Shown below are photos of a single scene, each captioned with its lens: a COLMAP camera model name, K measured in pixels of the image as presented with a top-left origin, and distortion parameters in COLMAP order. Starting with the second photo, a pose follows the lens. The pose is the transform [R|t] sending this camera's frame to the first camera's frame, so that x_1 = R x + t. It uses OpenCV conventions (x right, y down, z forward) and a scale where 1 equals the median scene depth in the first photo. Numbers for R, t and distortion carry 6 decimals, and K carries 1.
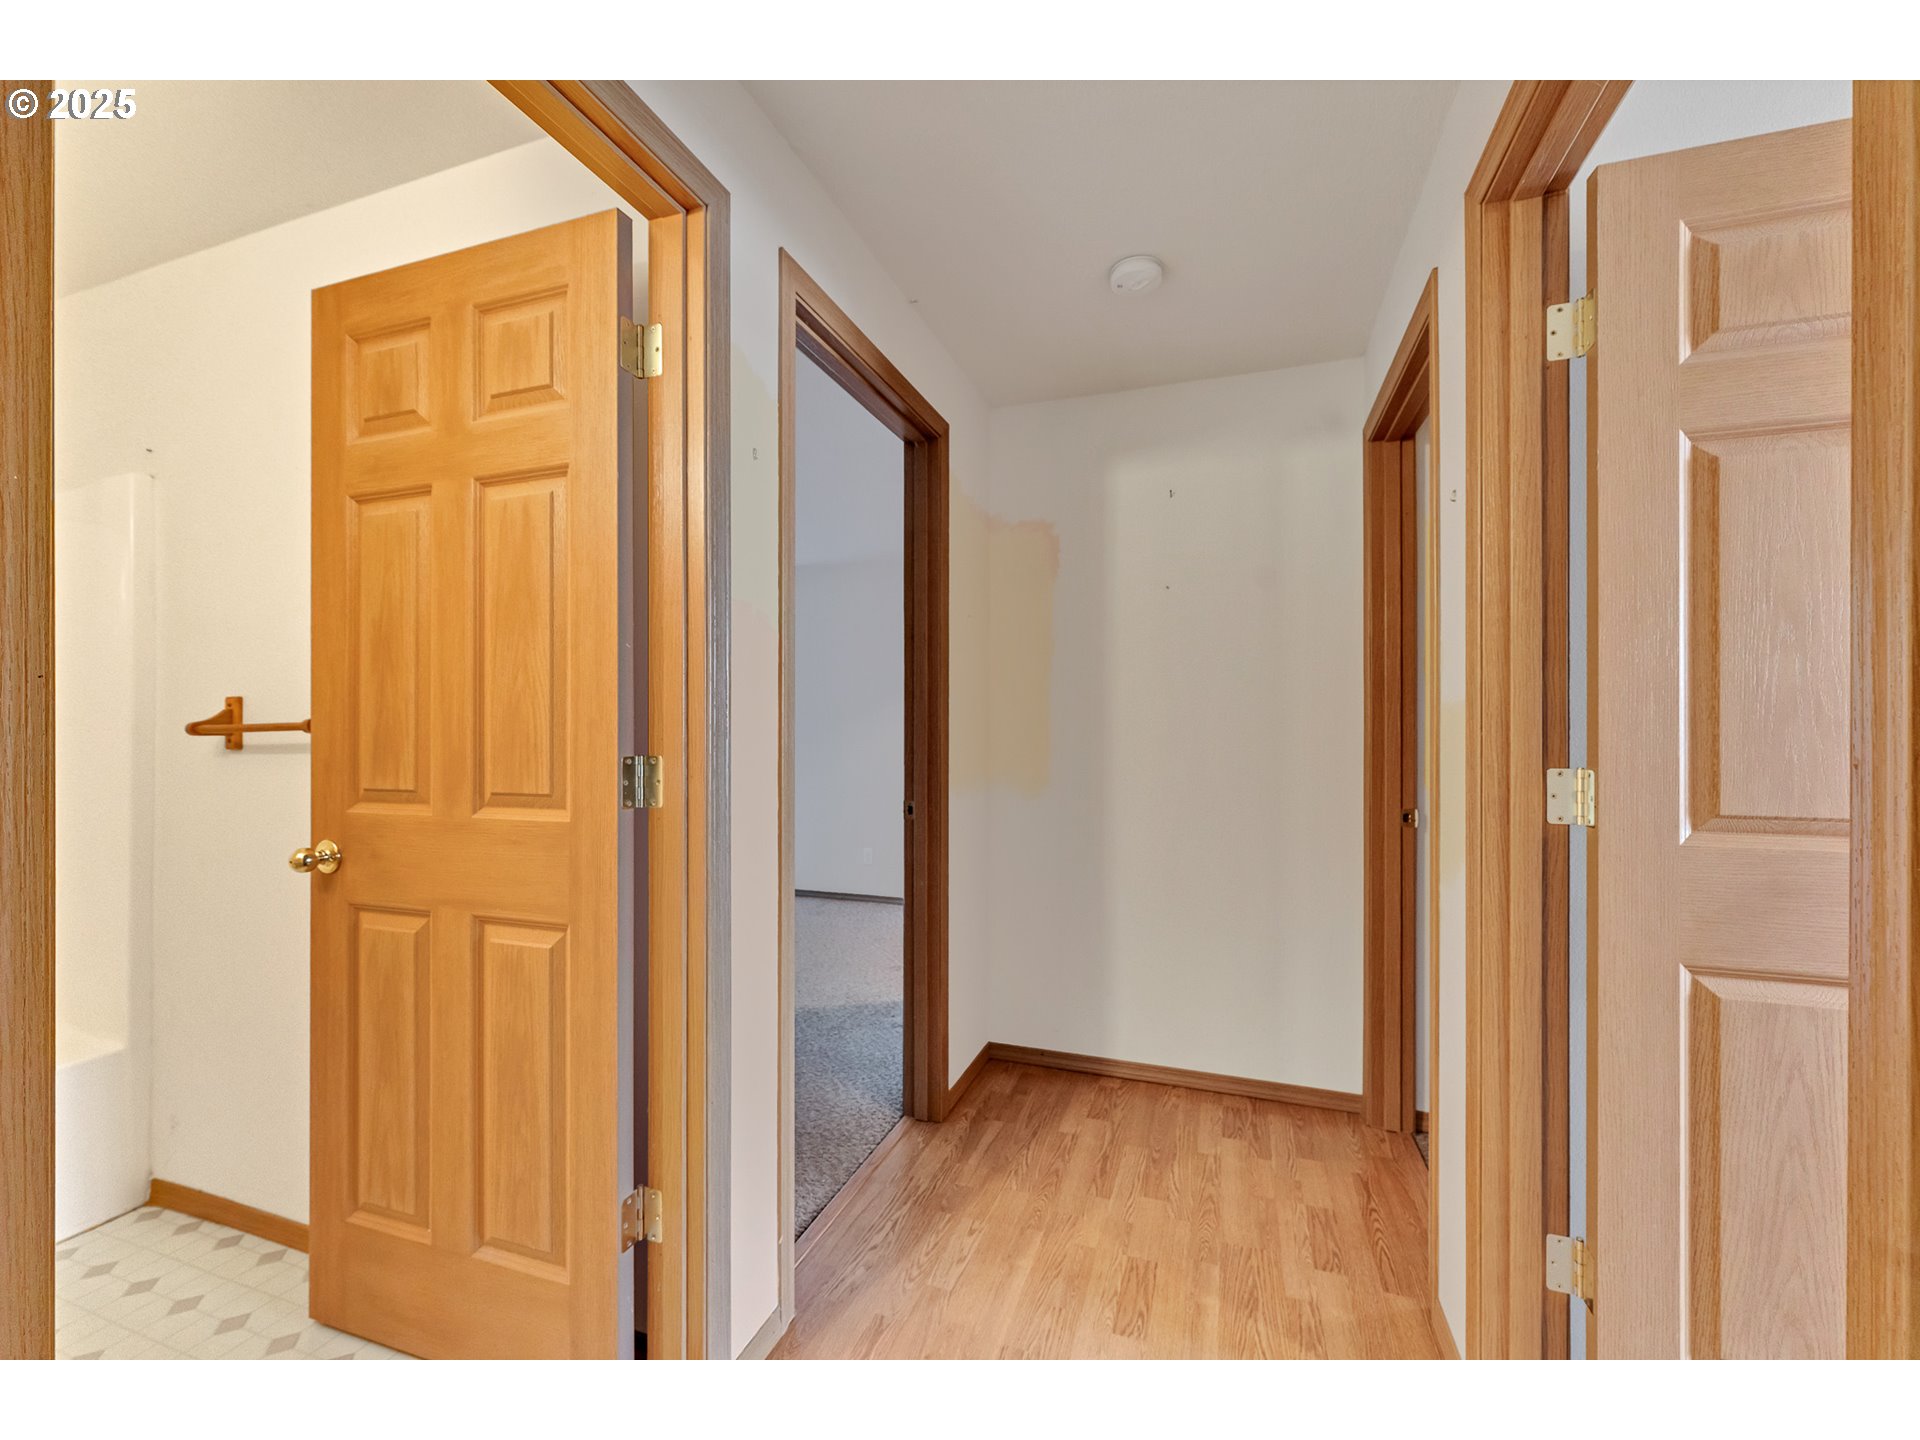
lens RADIAL K [[789.1, 0, 957.8], [0, 789.1, 720.3], [0, 0, 1]] dist [-0.002154, 0.000072]
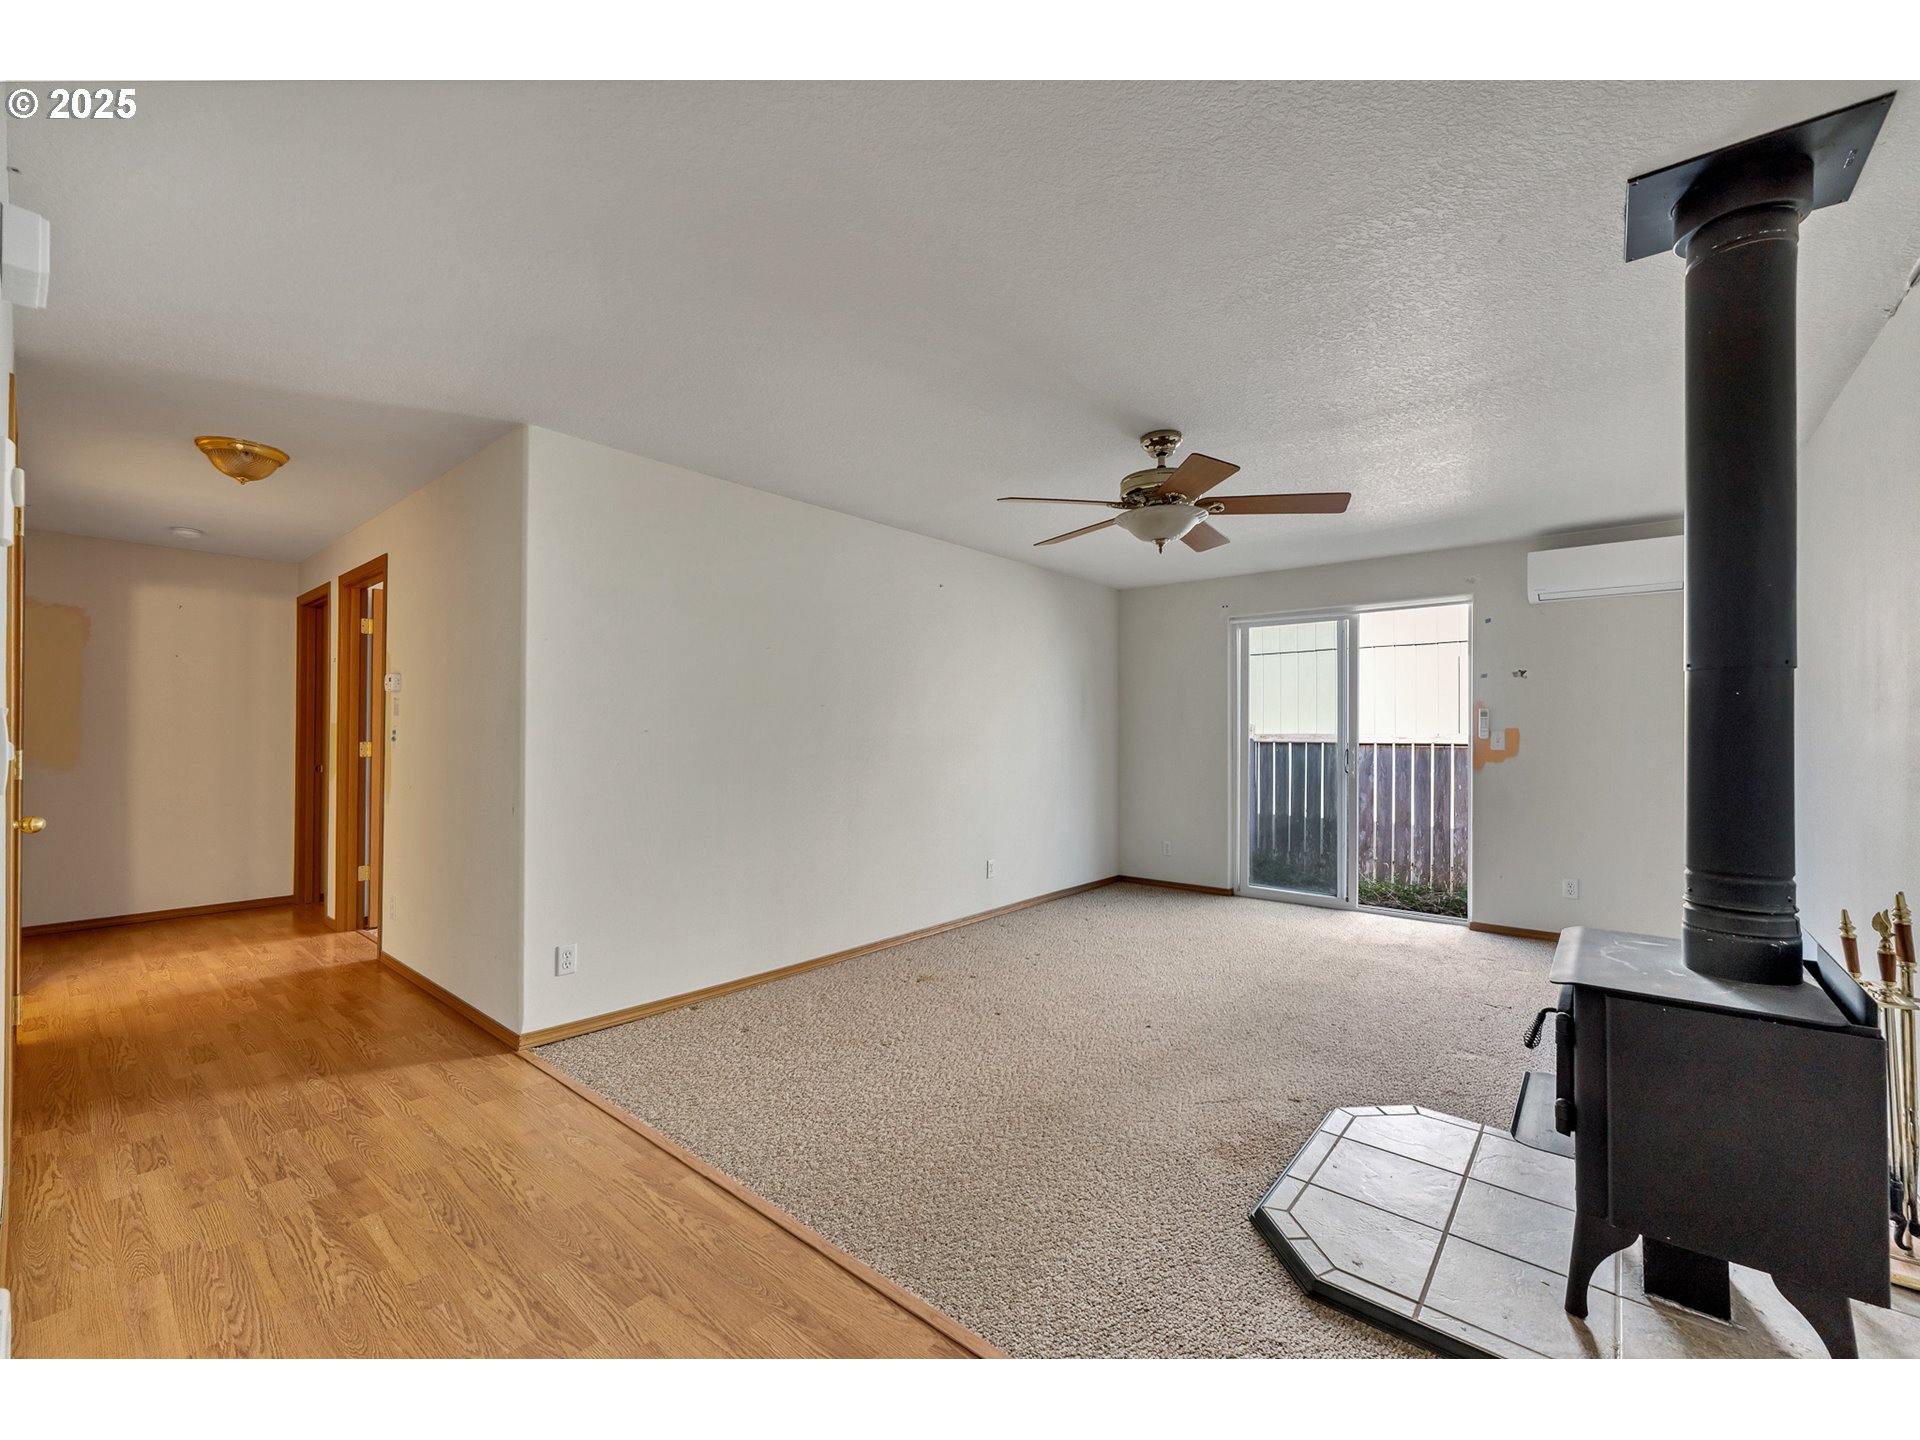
lens RADIAL K [[789.1, 0, 956.3], [0, 789.1, 724.4], [0, 0, 1]] dist [-0.002154, 0.000072]
pose [[0.360279, 0.006642, 0.932821, -0.623308], [-0.008841, 0.999954, -0.003706, -0.012341], [-0.932803, -0.006912, 0.360321, -1.081489]]
